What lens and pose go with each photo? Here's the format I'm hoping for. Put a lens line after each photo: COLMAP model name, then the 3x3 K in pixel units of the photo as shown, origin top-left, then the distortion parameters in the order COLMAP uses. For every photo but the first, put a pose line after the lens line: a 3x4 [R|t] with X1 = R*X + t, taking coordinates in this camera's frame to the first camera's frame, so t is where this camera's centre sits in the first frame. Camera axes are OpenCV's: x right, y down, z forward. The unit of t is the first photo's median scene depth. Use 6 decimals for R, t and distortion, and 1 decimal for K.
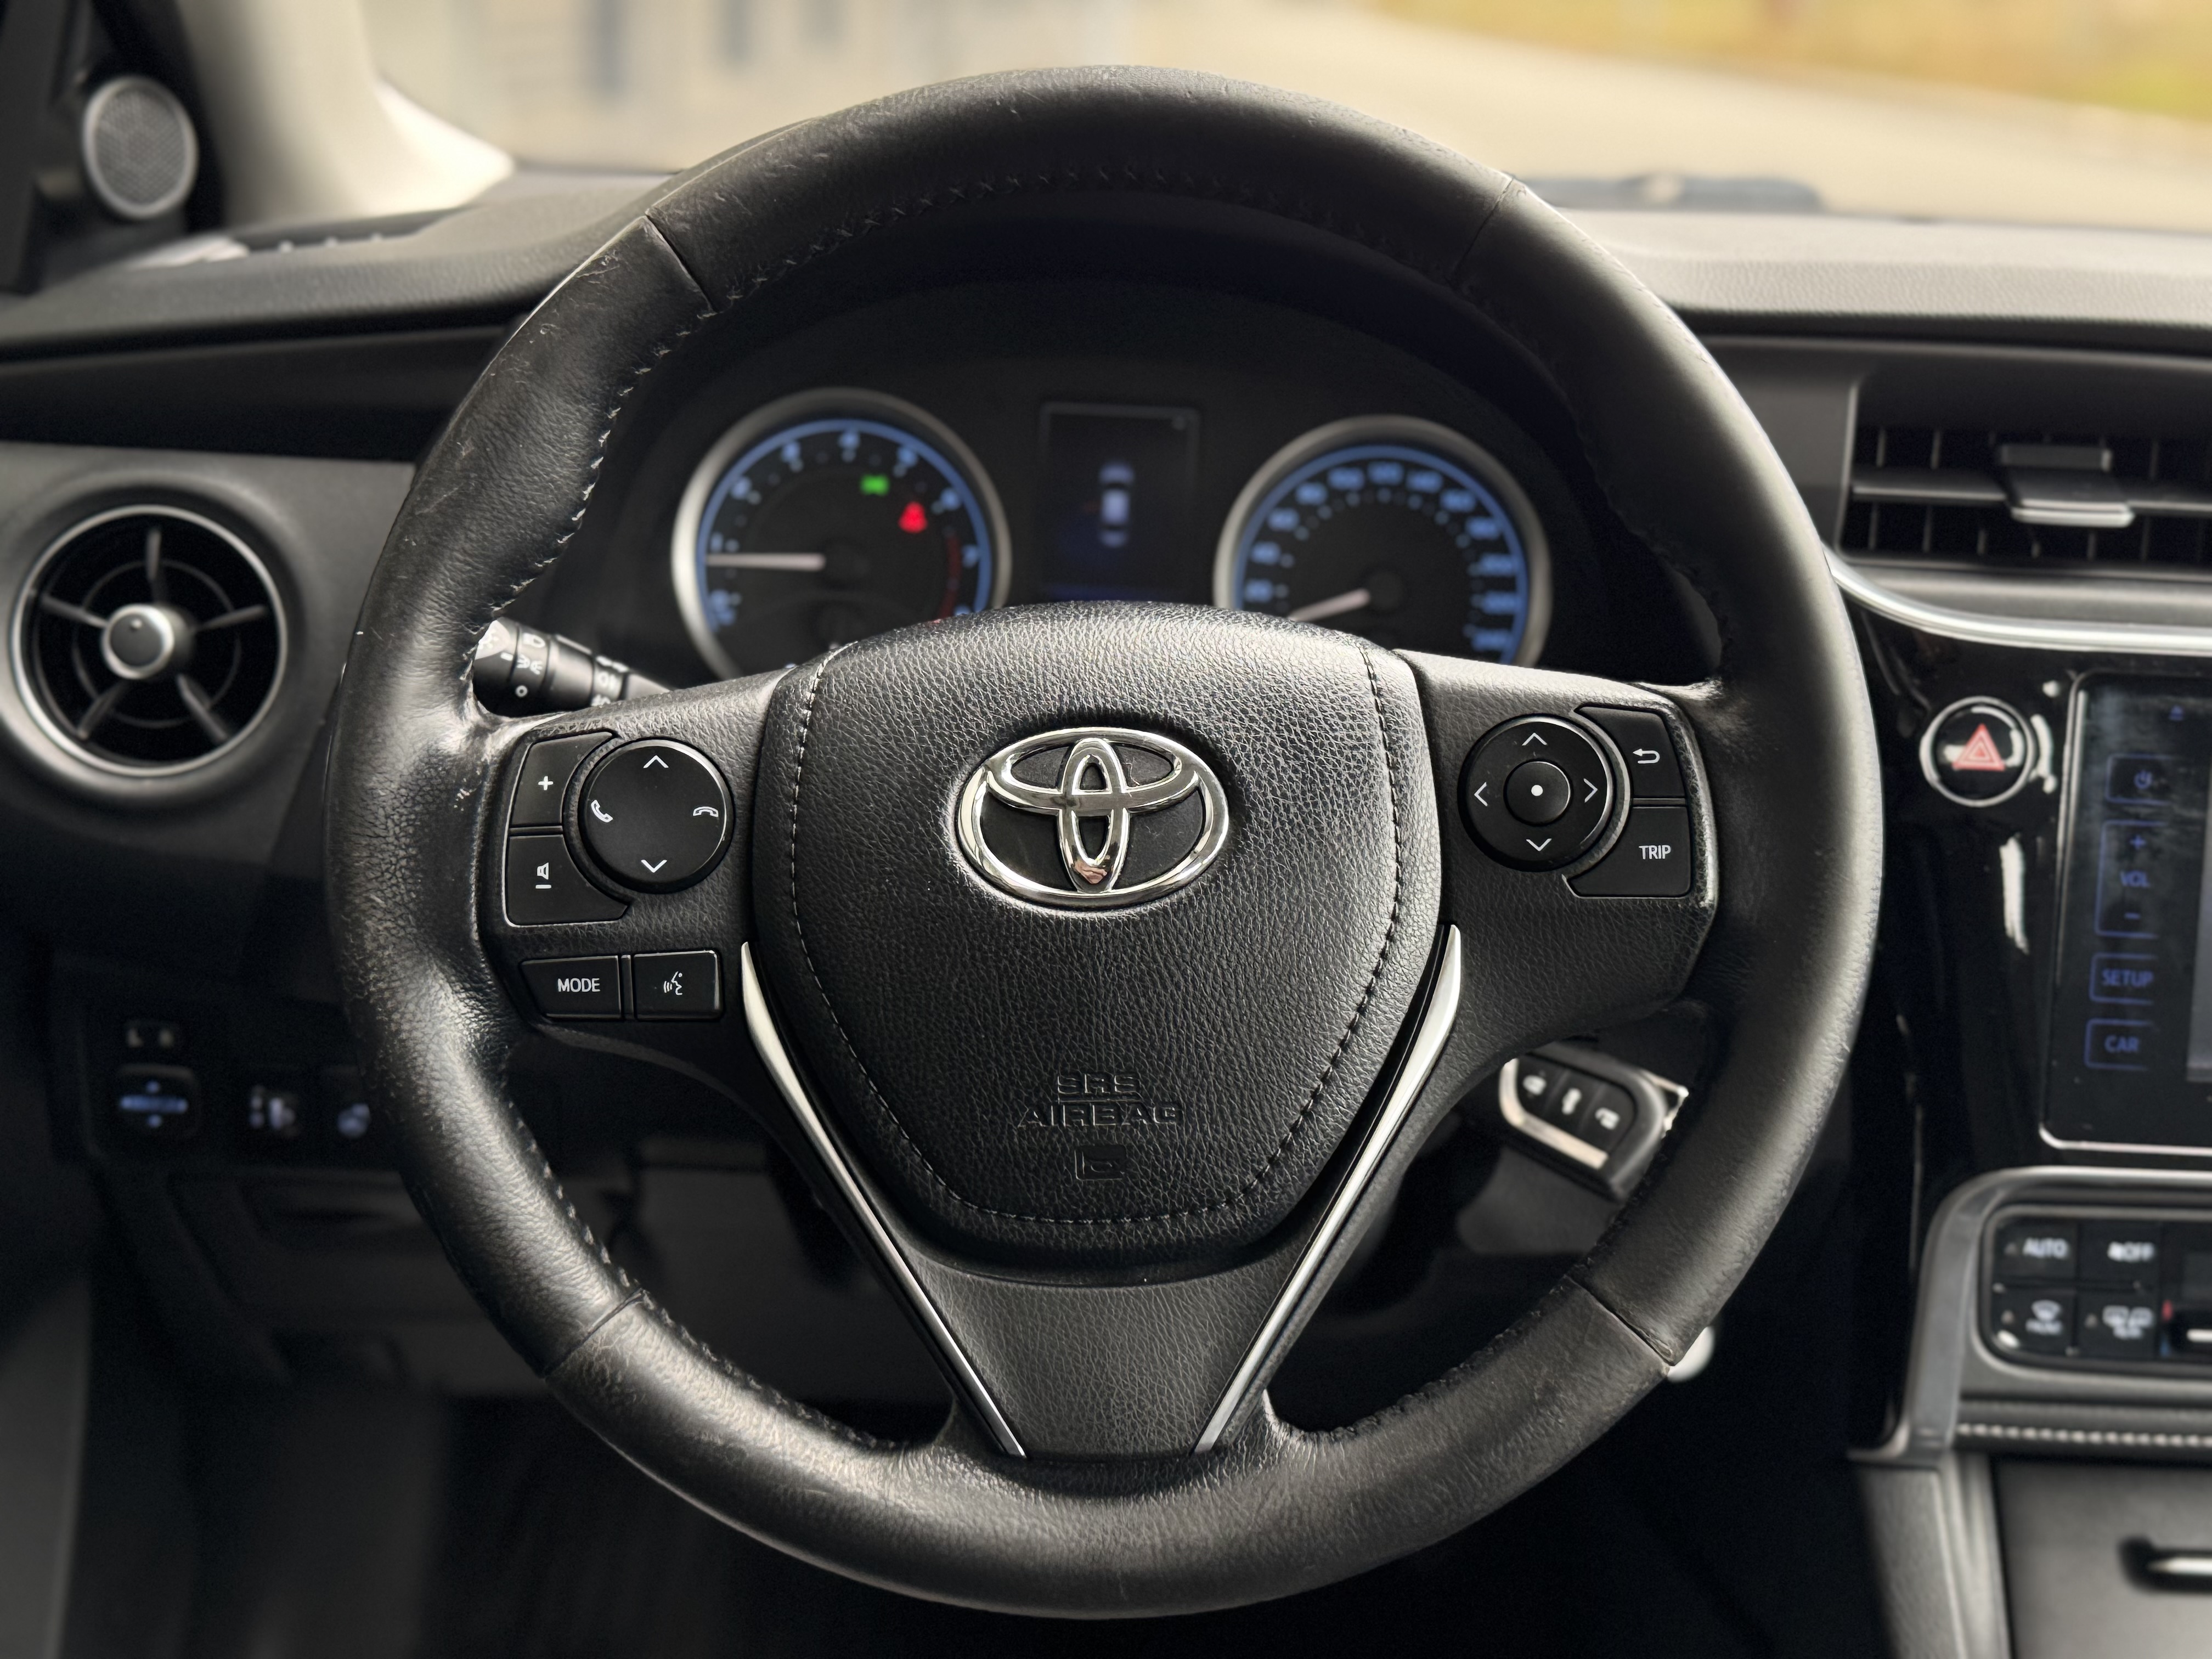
lens RADIAL K [[2646.9, 0, 1106.0], [0, 2646.9, 829.5], [0, 0, 1]] dist [0.209399, -0.800548]
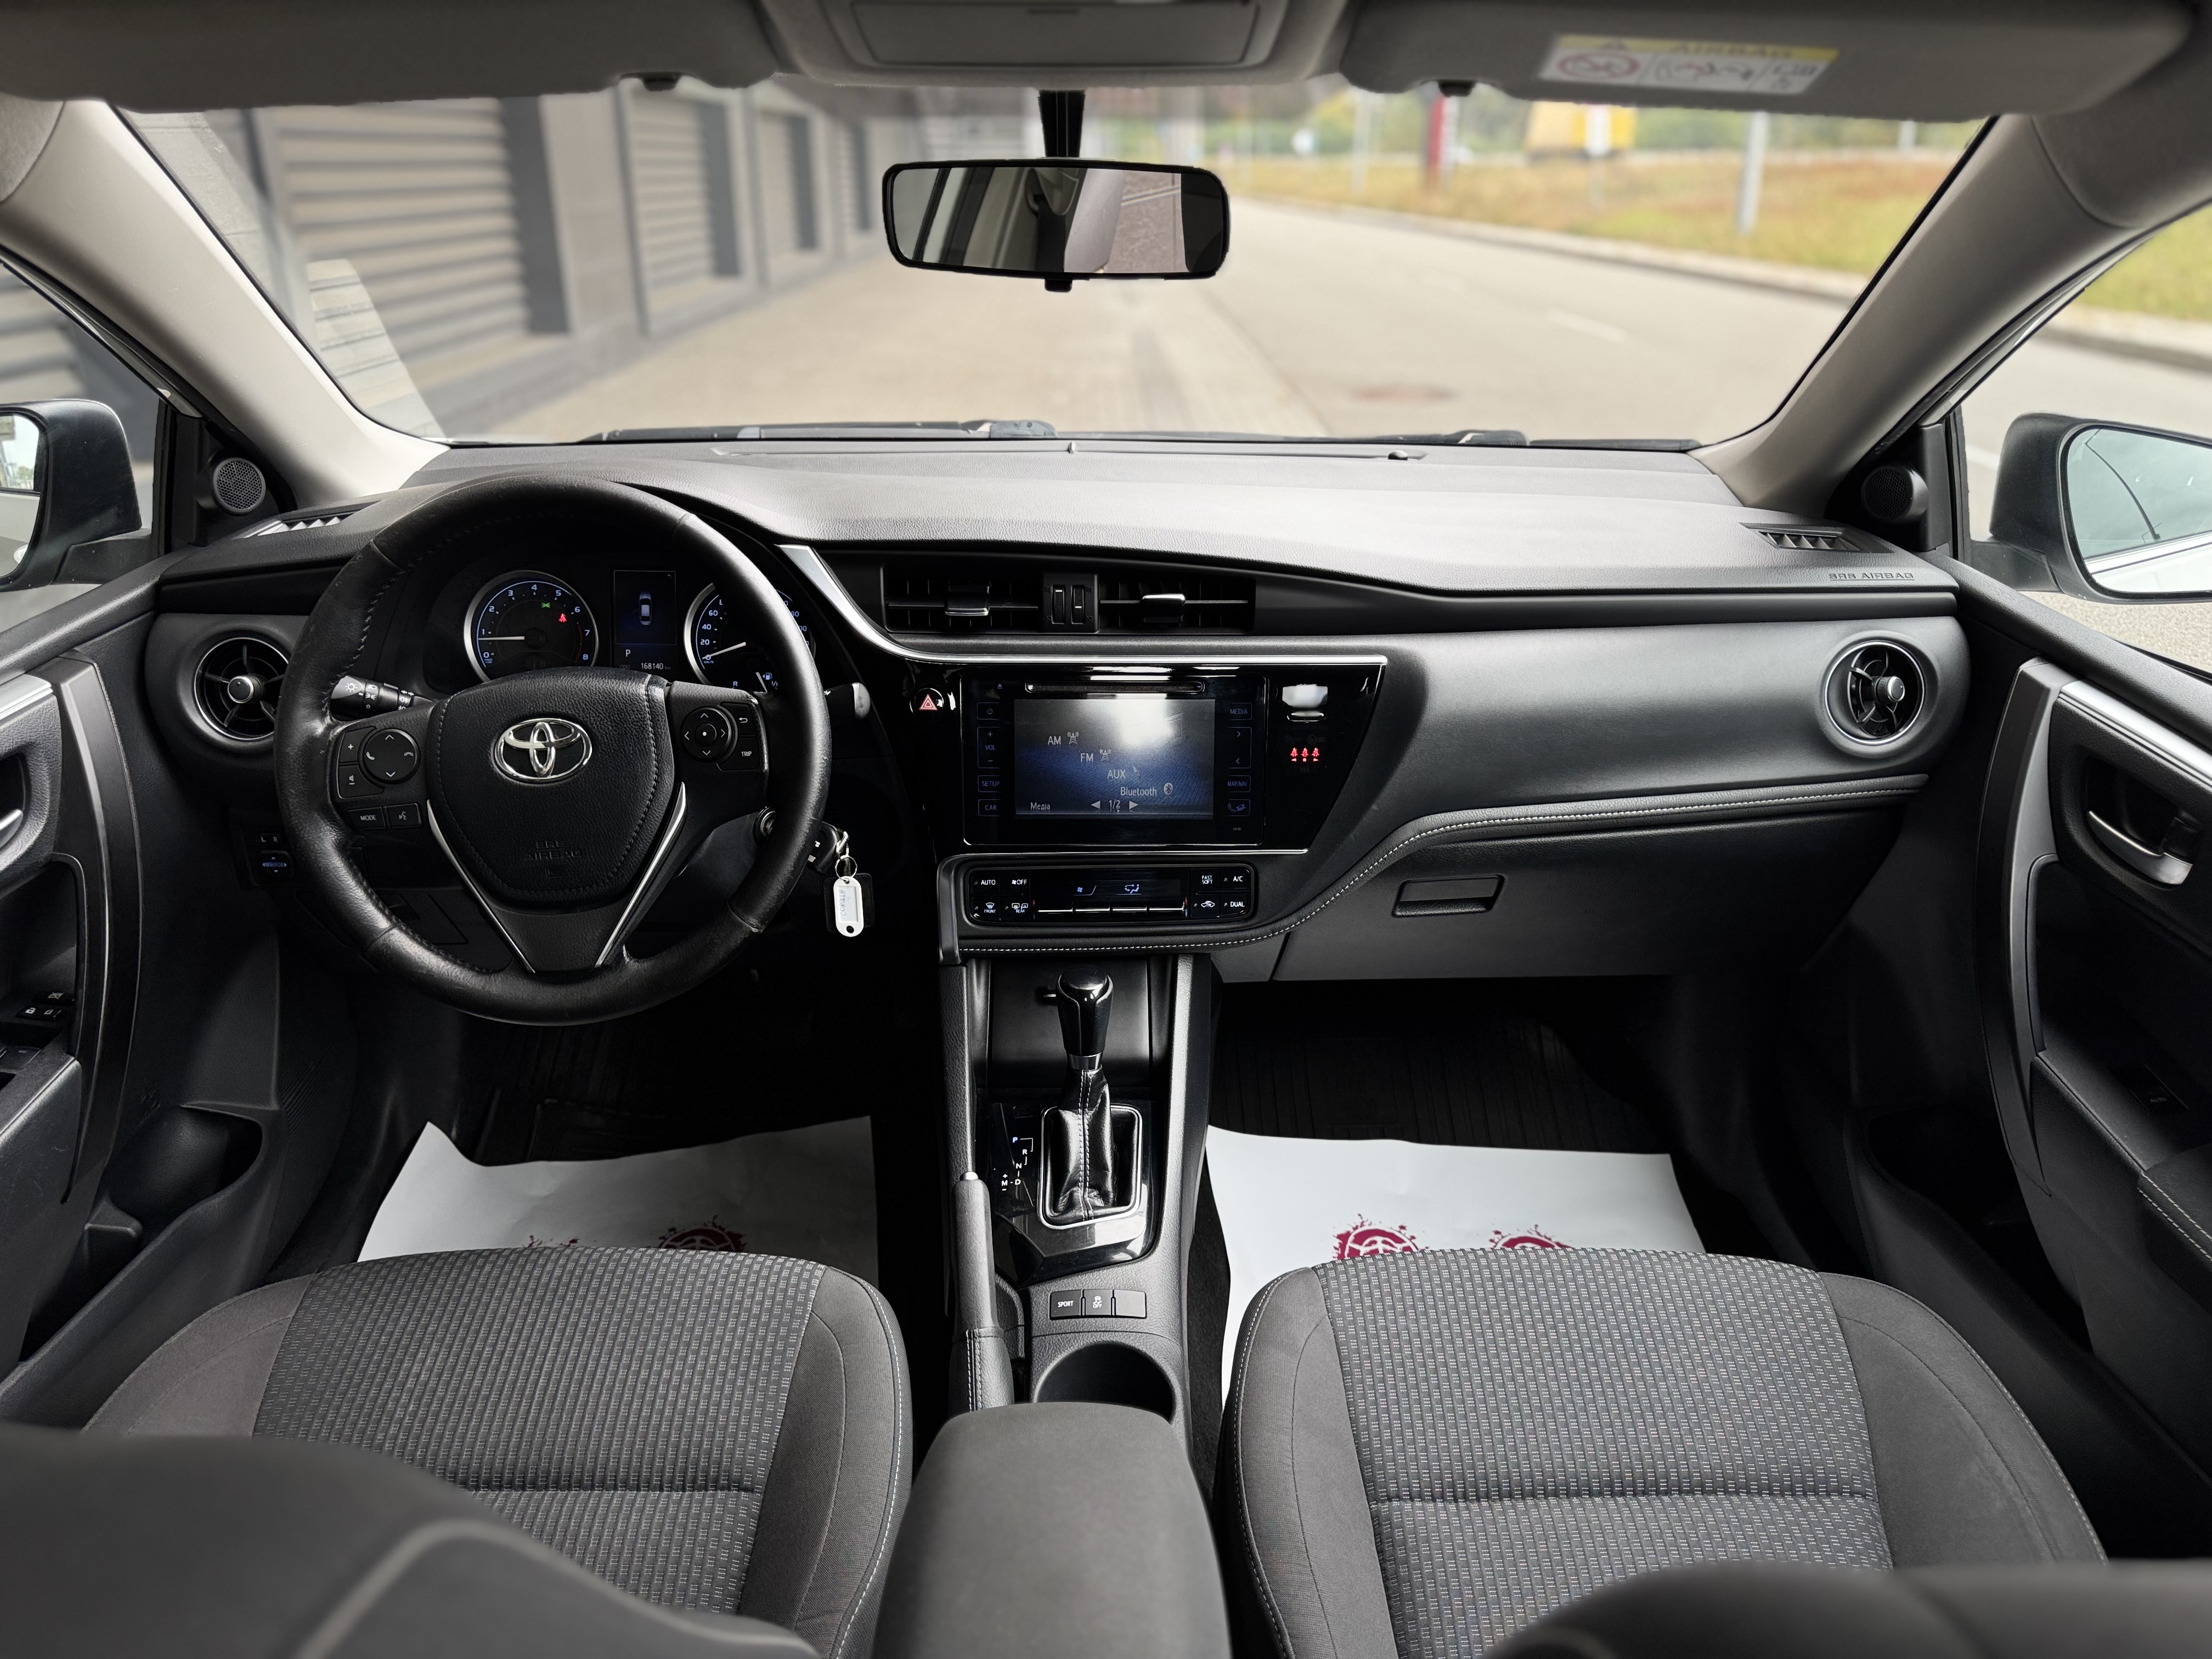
lens RADIAL K [[1448.9, 0, 1106.0], [0, 1448.9, 829.5], [0, 0, 1]] dist [0.104683, -0.248683]
pose [[0.997706, -0.049579, 0.046104, 0.427904], [0.044614, 0.993670, 0.103103, -0.045510], [-0.050924, -0.100810, 0.993602, -0.486986]]
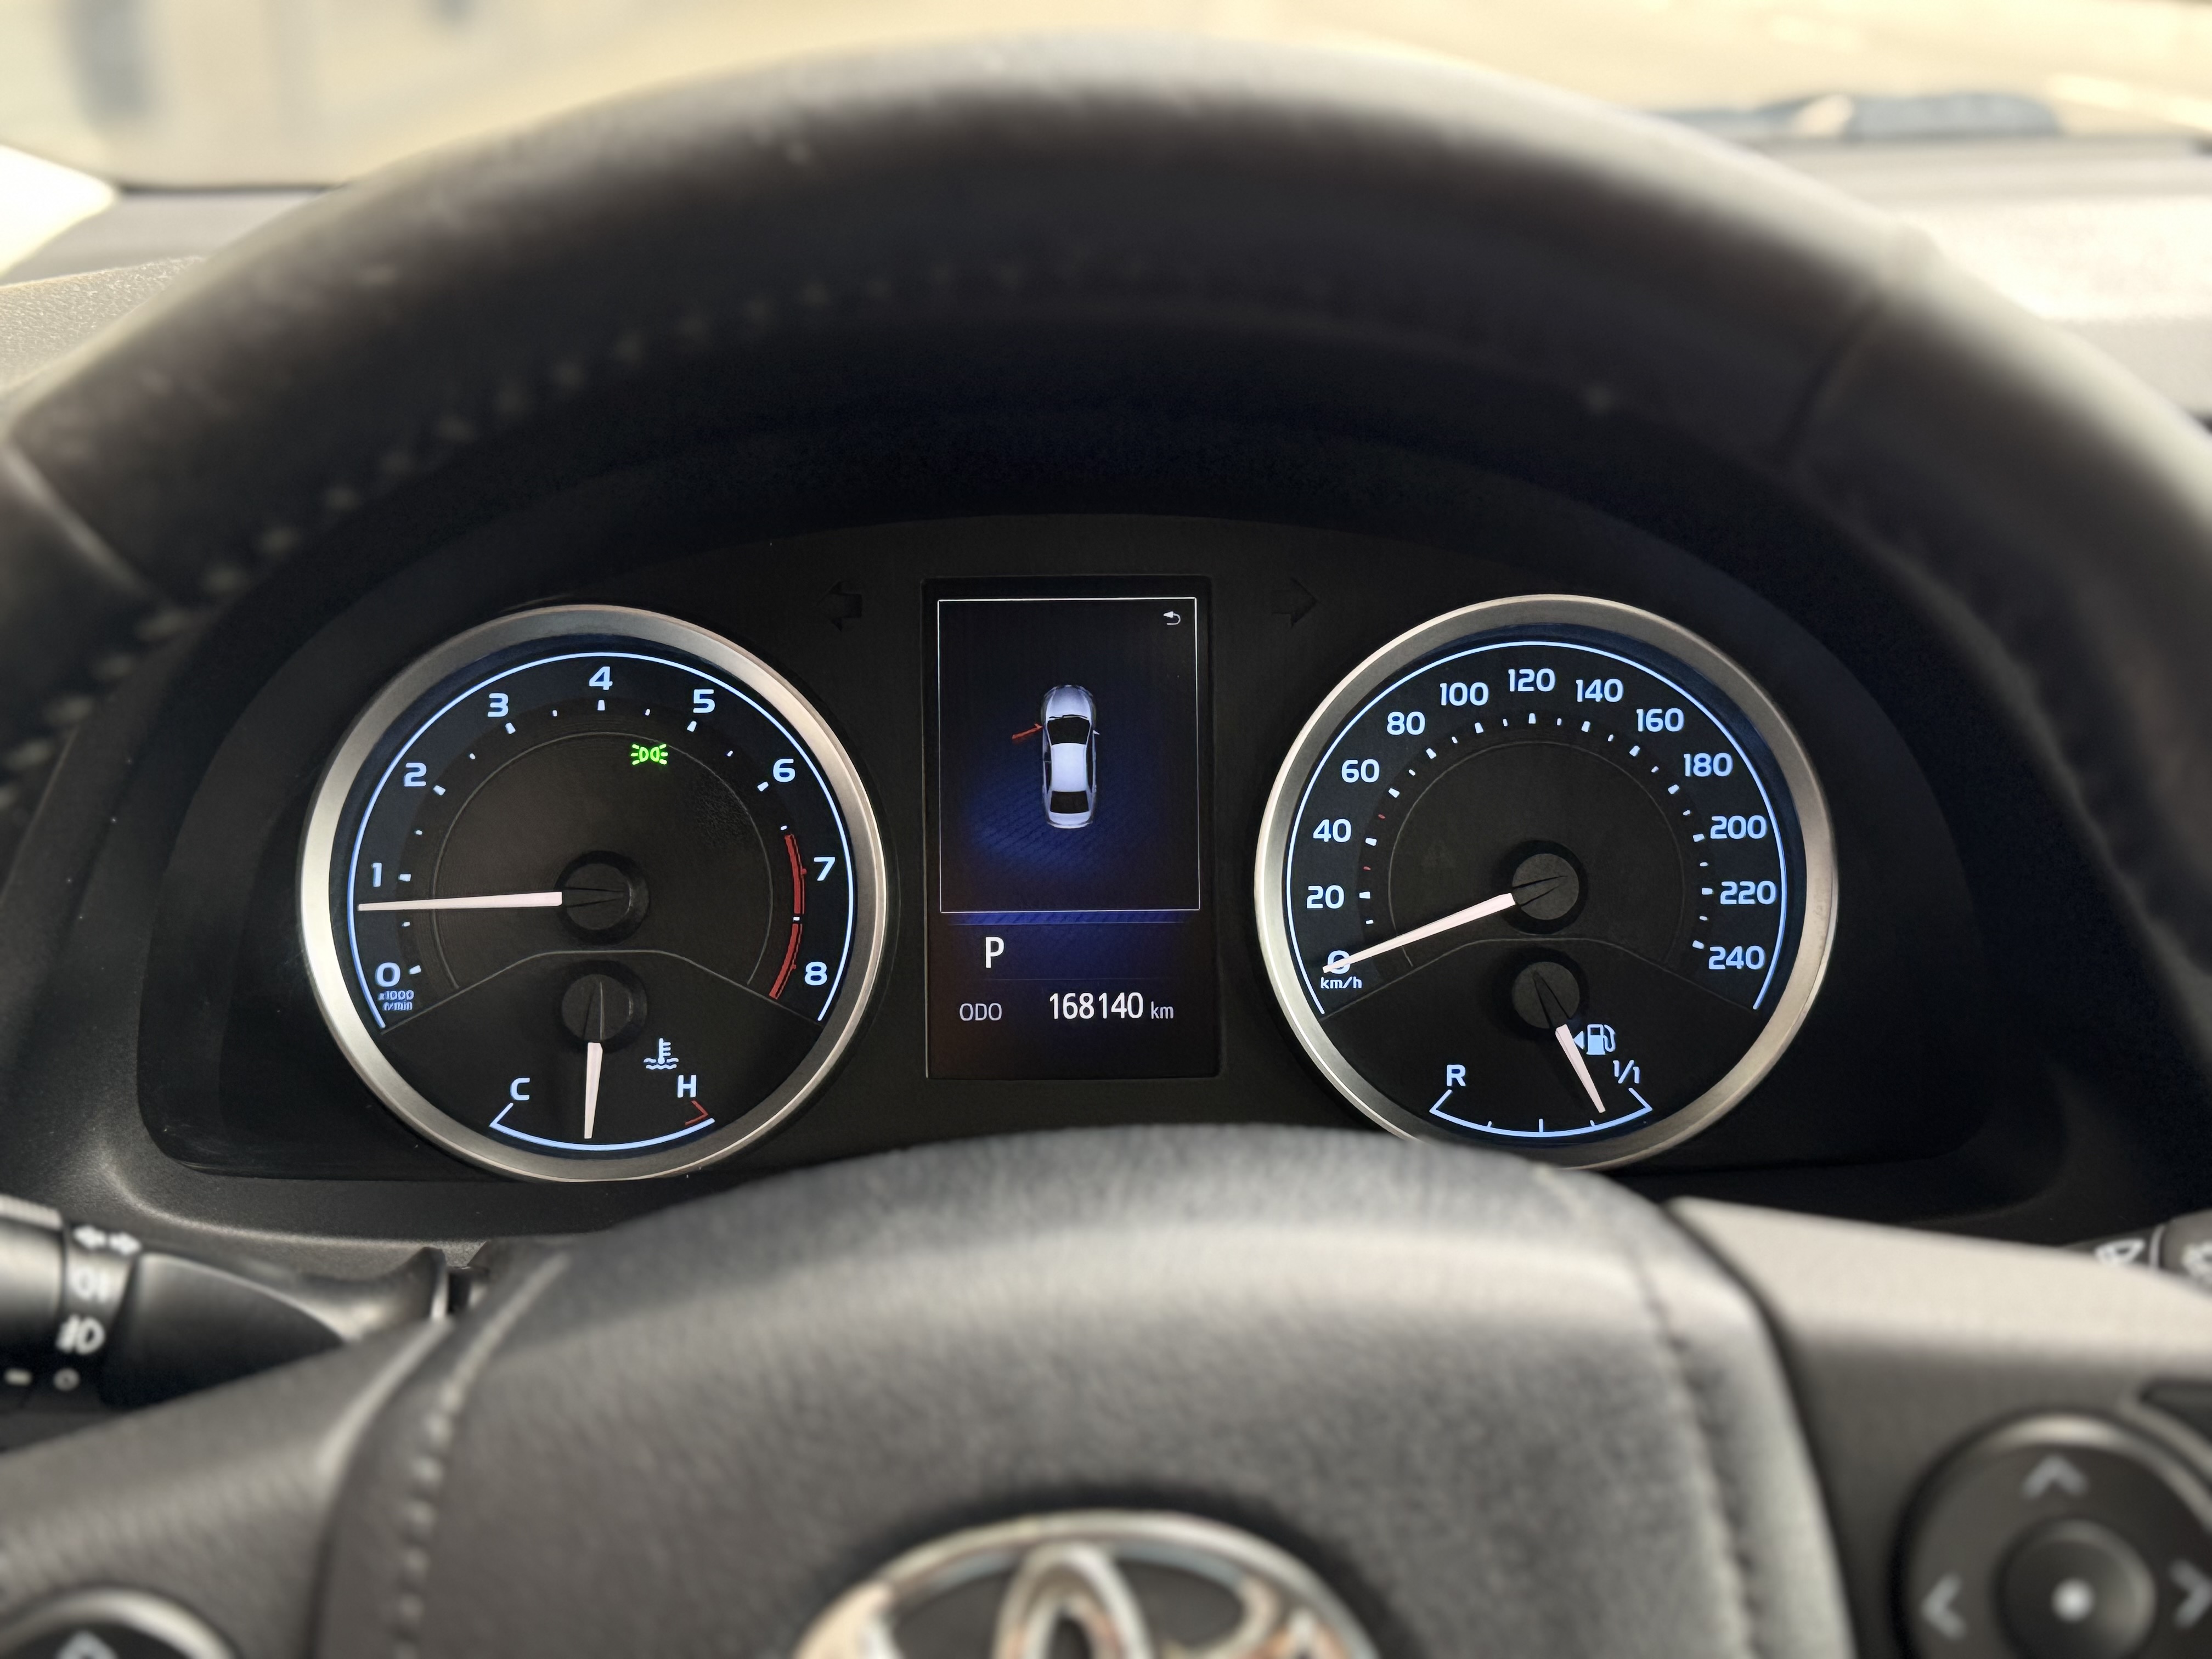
lens RADIAL K [[2957.2, 0, 1106.0], [0, 2957.2, 829.5], [0, 0, 1]] dist [0.230472, -0.542652]
pose [[0.997875, -0.063724, 0.013588, 0.002256], [0.063667, 0.997961, 0.004552, -0.129489], [-0.013851, -0.003677, 0.999897, 0.416830]]
